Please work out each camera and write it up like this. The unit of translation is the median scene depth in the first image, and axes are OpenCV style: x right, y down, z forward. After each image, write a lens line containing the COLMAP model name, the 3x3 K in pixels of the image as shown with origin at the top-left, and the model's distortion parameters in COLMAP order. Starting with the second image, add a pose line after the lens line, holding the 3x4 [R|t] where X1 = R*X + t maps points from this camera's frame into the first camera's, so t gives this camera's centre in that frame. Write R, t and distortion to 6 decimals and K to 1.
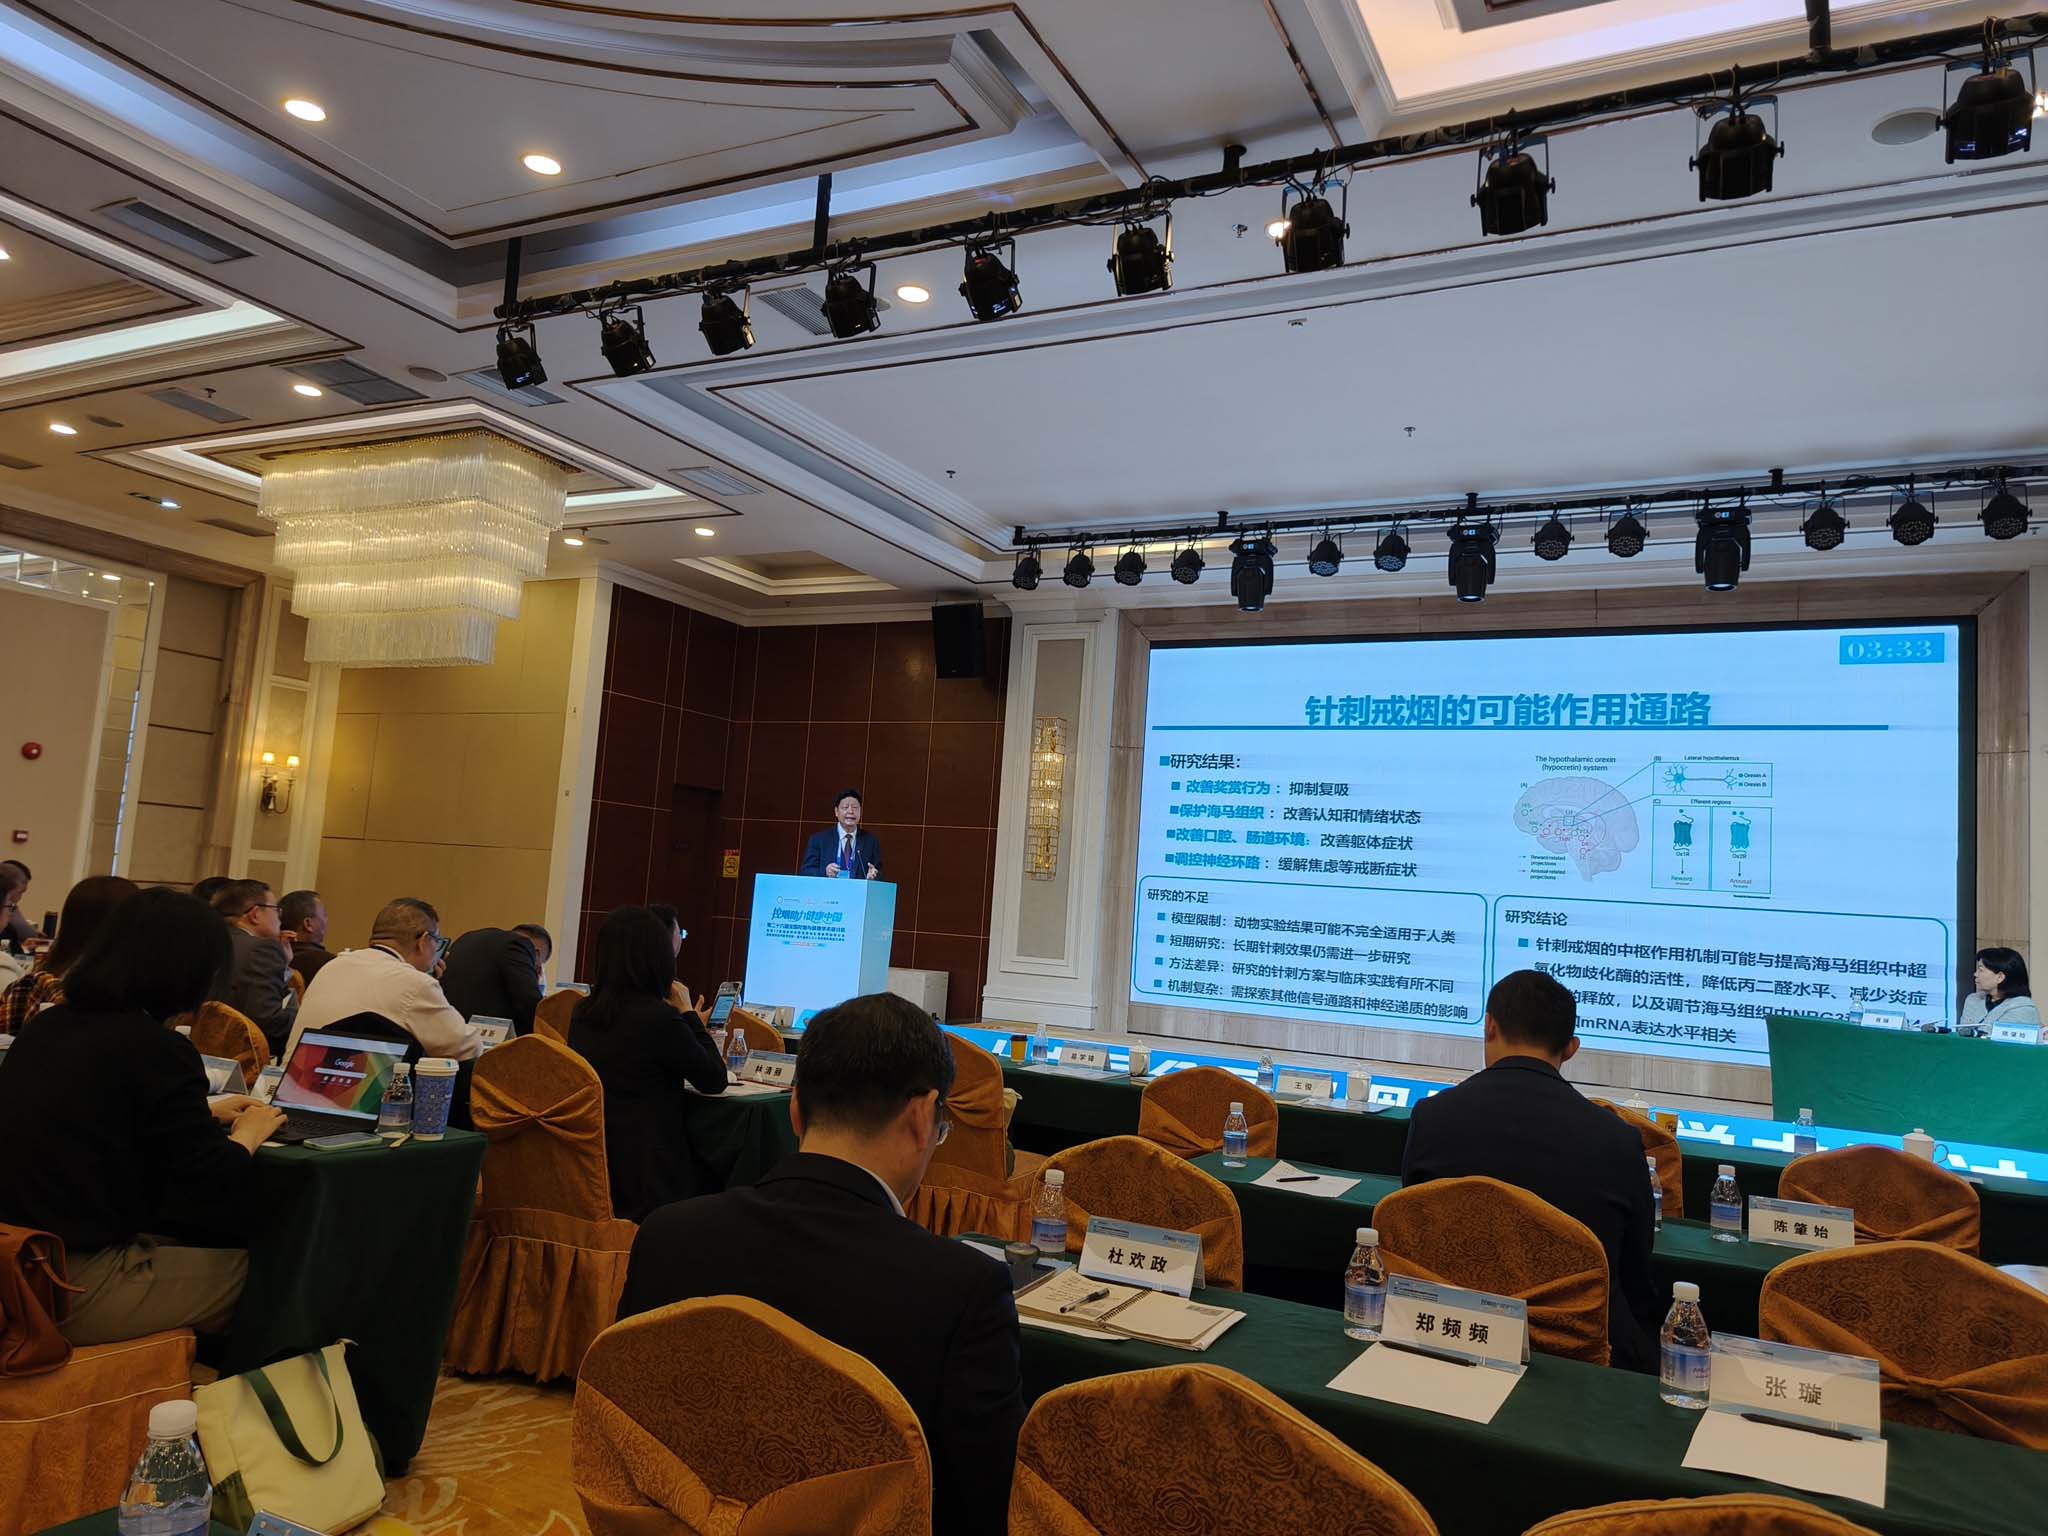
lens RADIAL K [[1412.0, 0, 1027.5], [0, 1412.0, 770.4], [0, 0, 1]] dist [0.056099, -0.052730]
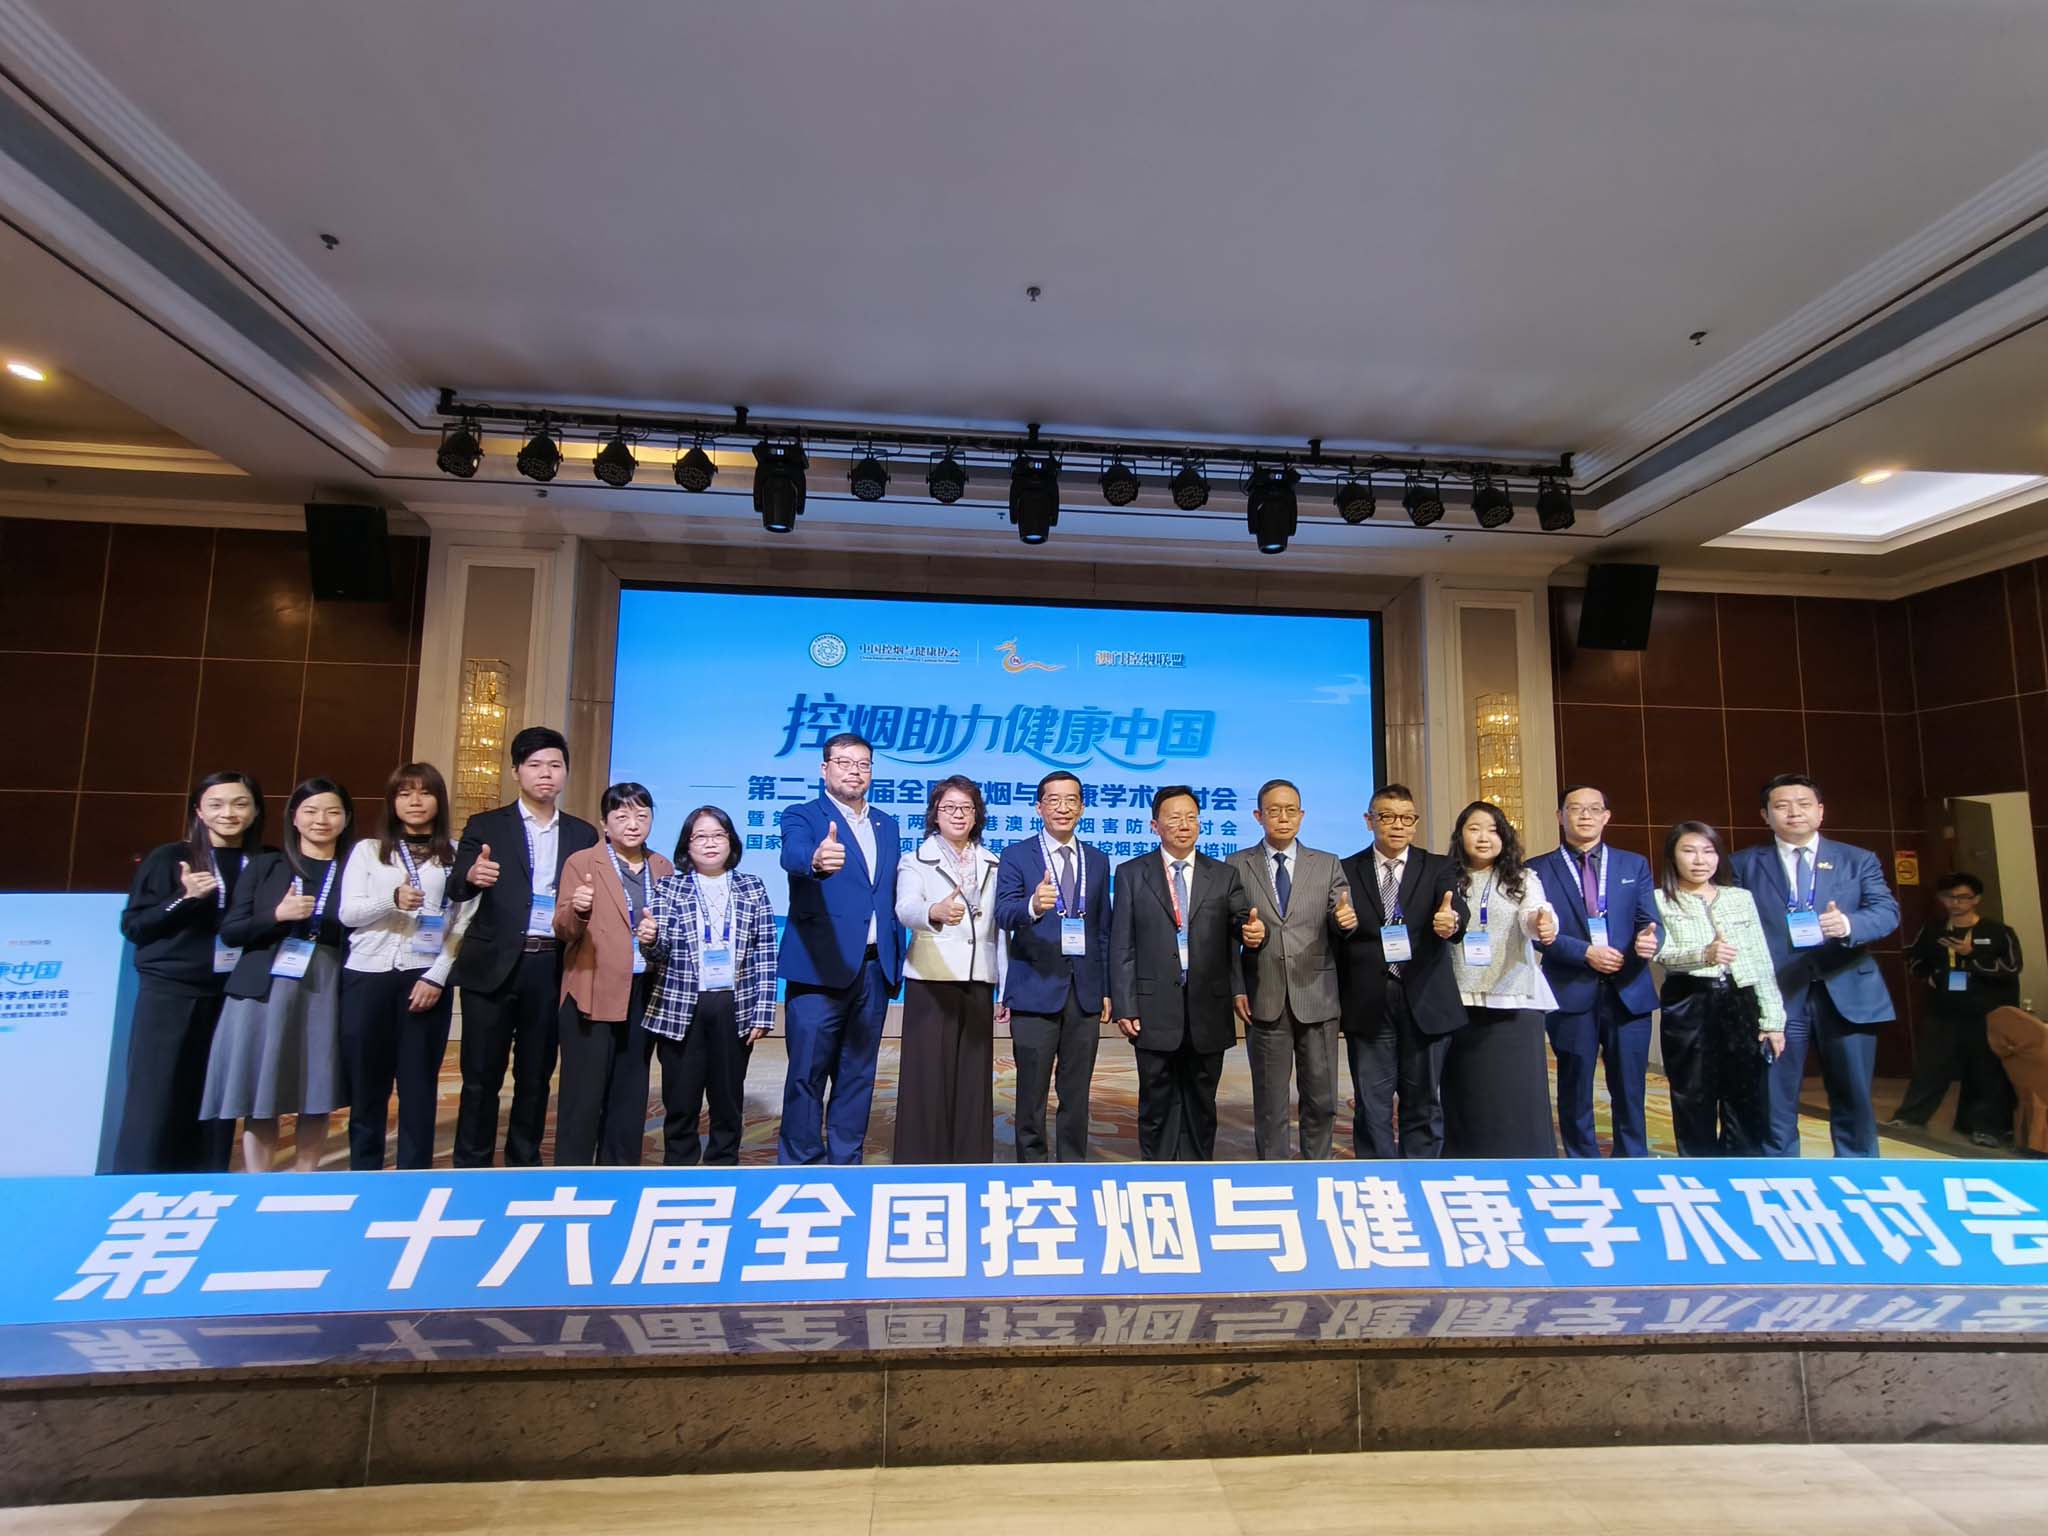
lens RADIAL K [[964.9, 0, 1029.9], [0, 964.9, 772.6], [0, 0, 1]] dist [0.005714, 0.000686]
pose [[0.846548, 0.002593, 0.532306, -0.019769], [-0.009013, 0.999915, 0.009463, 0.023517], [-0.532236, -0.012809, 0.846499, 0.474552]]
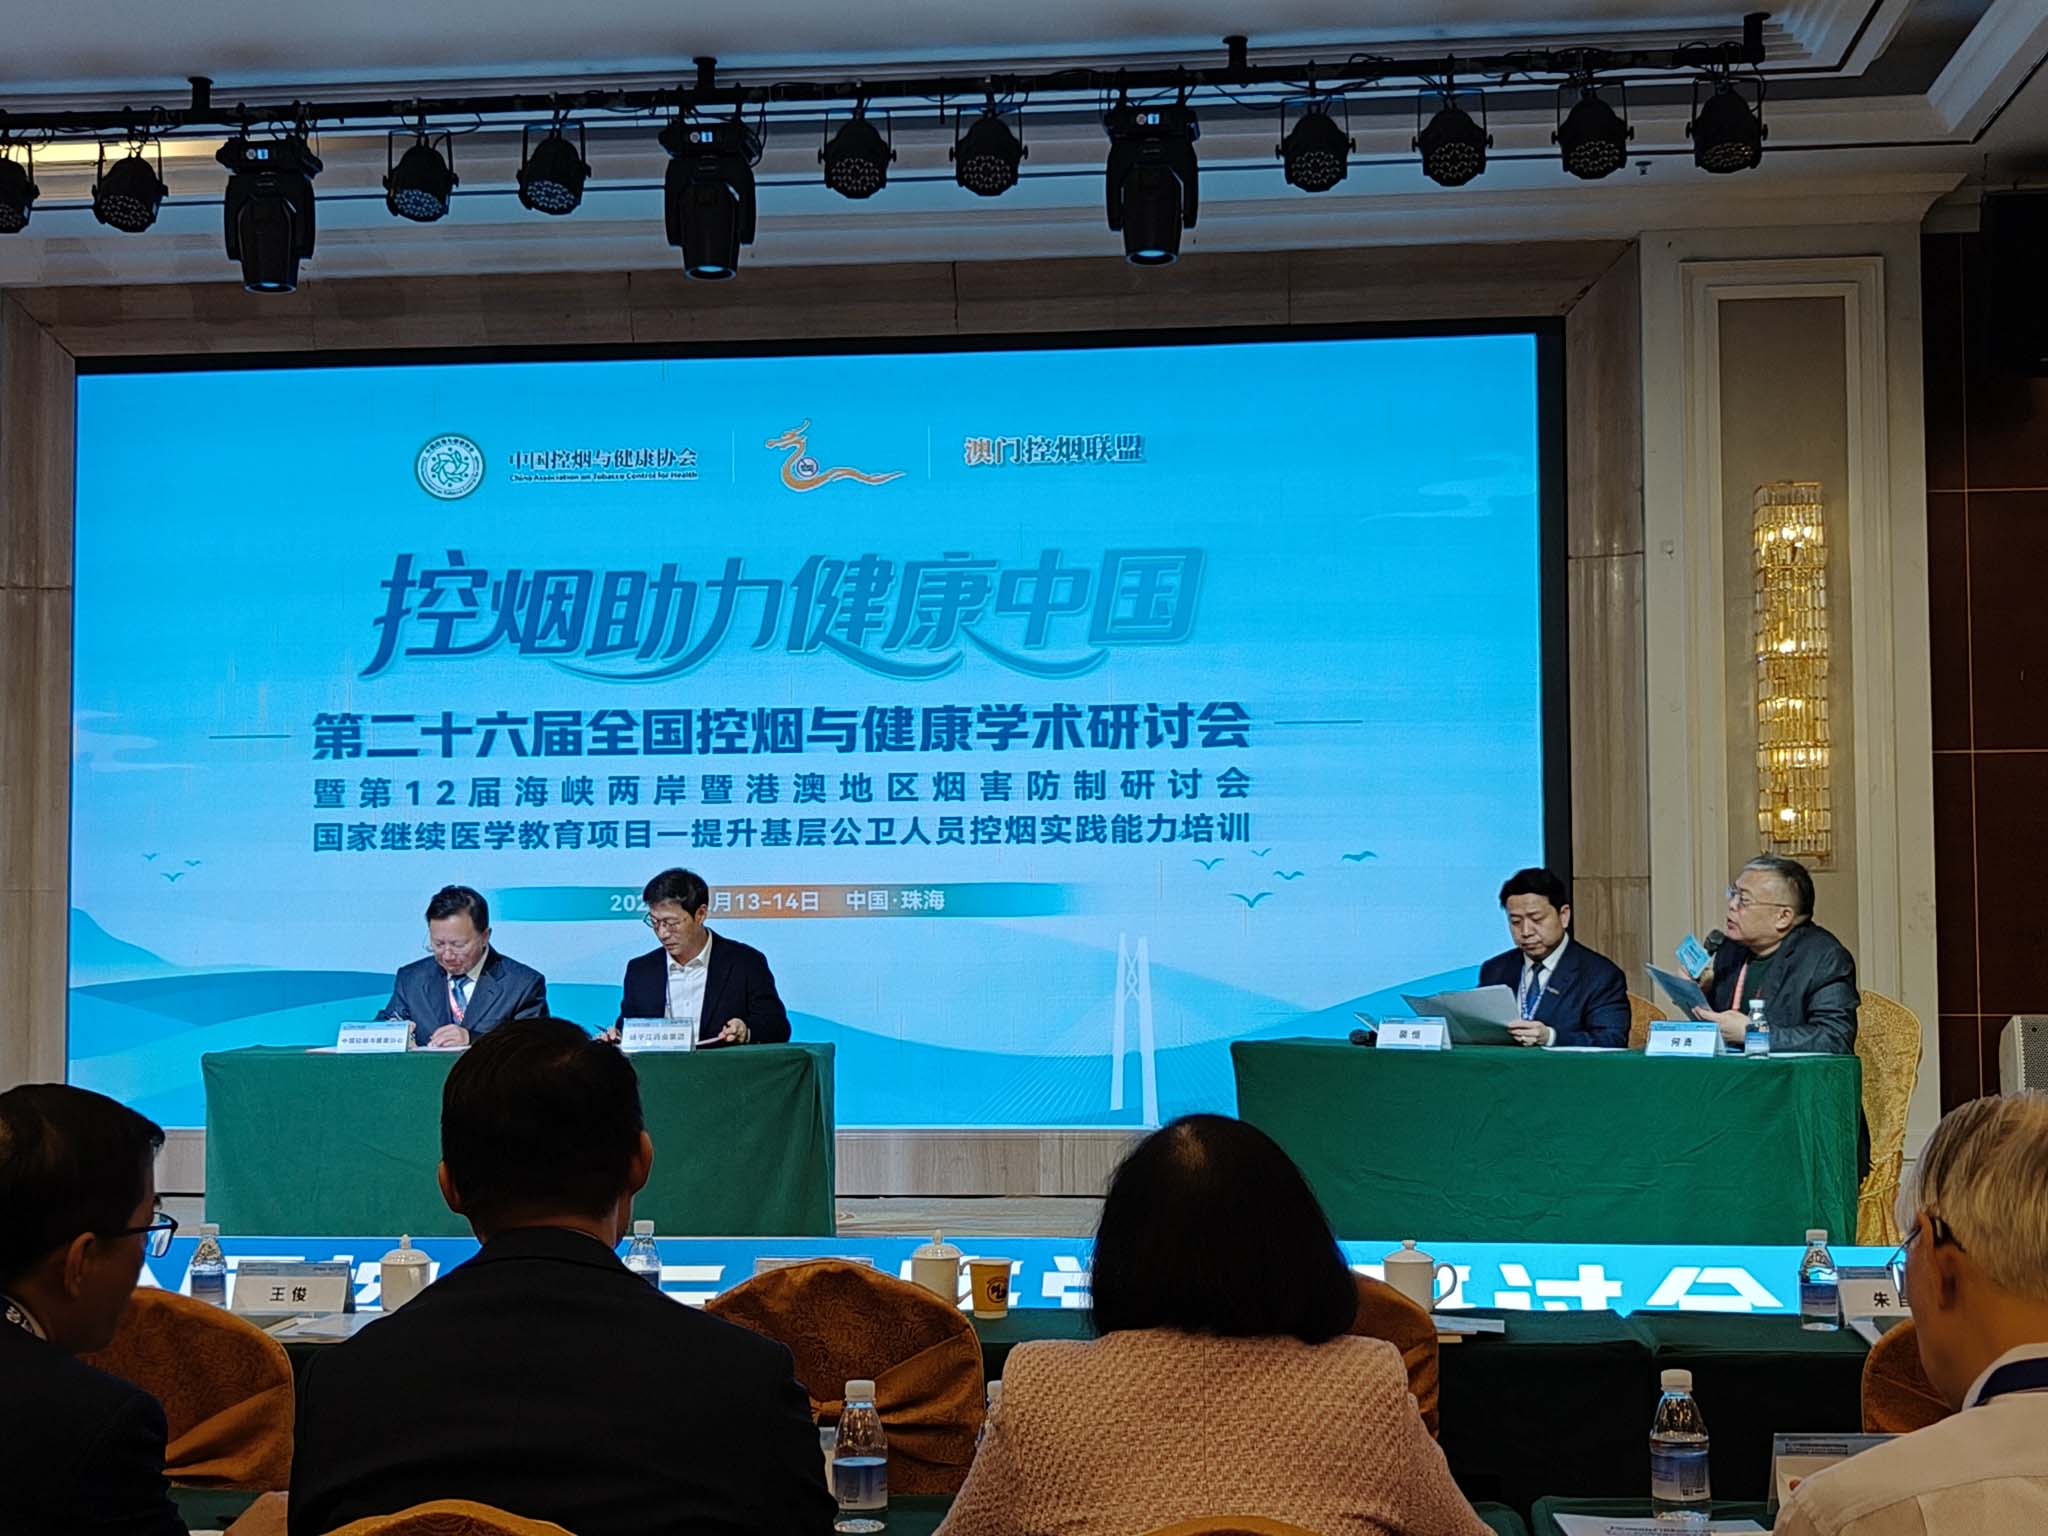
lens RADIAL K [[2770.8, 0, 1030.4], [0, 2770.8, 776.4], [0, 0, 1]] dist [0.090455, -0.397323]
pose [[0.929763, -0.051404, 0.364552, 0.049863], [0.032901, 0.997844, 0.056790, 0.005078], [-0.366685, -0.040807, 0.929450, 0.036632]]
